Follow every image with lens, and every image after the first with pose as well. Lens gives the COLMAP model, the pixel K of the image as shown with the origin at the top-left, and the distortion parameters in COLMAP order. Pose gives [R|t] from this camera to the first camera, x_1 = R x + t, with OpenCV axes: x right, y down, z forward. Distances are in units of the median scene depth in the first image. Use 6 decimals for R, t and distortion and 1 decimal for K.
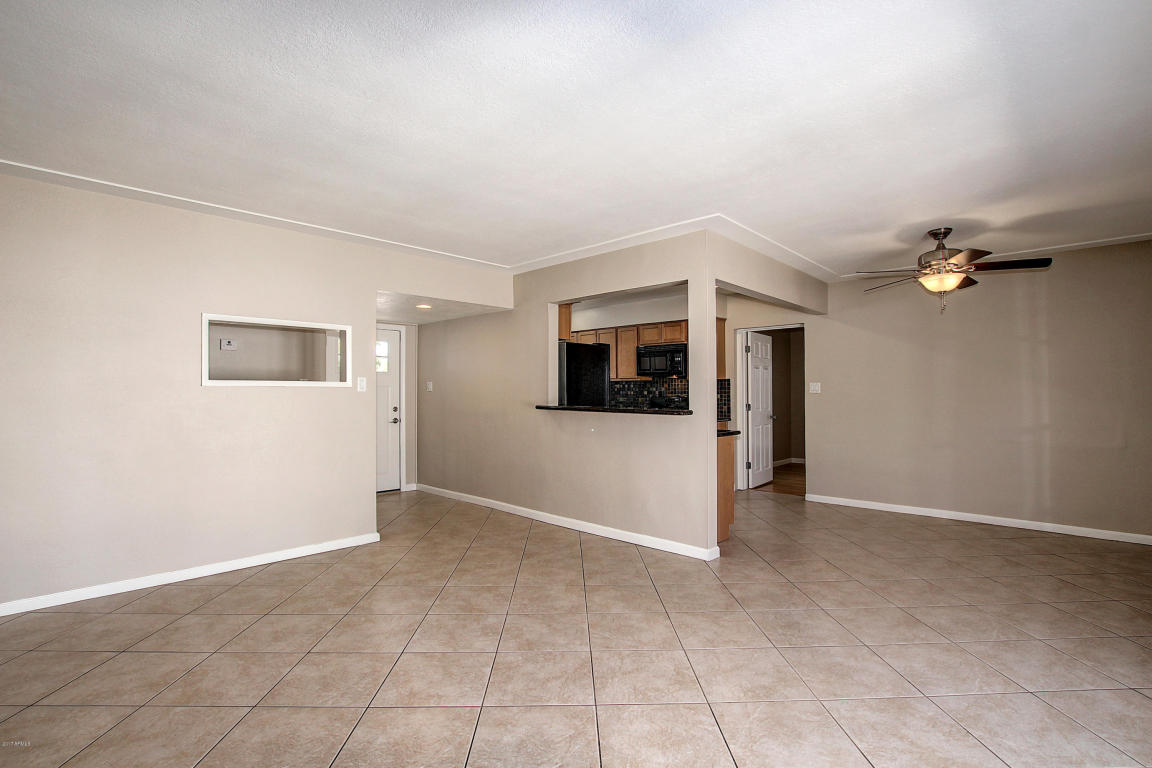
lens RADIAL K [[543.3, 0, 599.2], [0, 543.3, 387.4], [0, 0, 1]] dist [-0.036080, 0.001302]
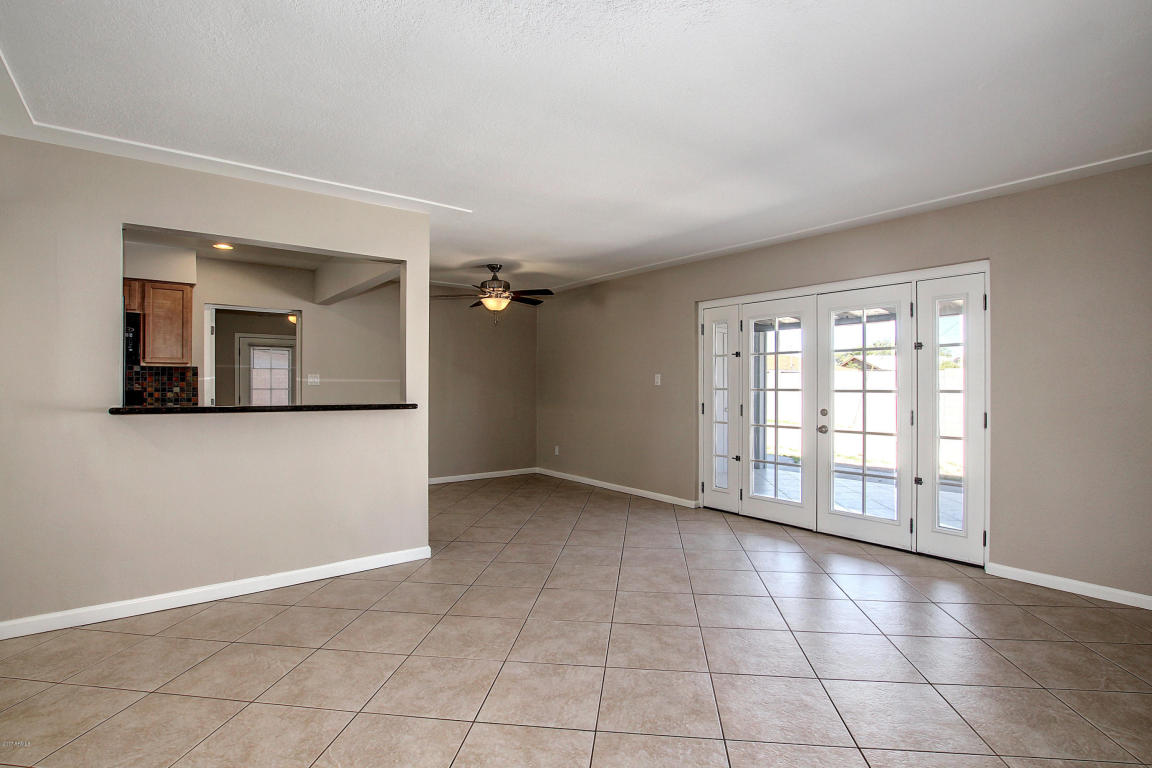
lens RADIAL K [[543.3, 0, 576.5], [0, 543.3, 381.1], [0, 0, 1]] dist [-0.036080, 0.001302]
pose [[0.163396, 0.005417, 0.986546, -0.697394], [-0.009585, 0.999946, -0.003903, 0.004601], [-0.986514, -0.008818, 0.163439, 0.567555]]
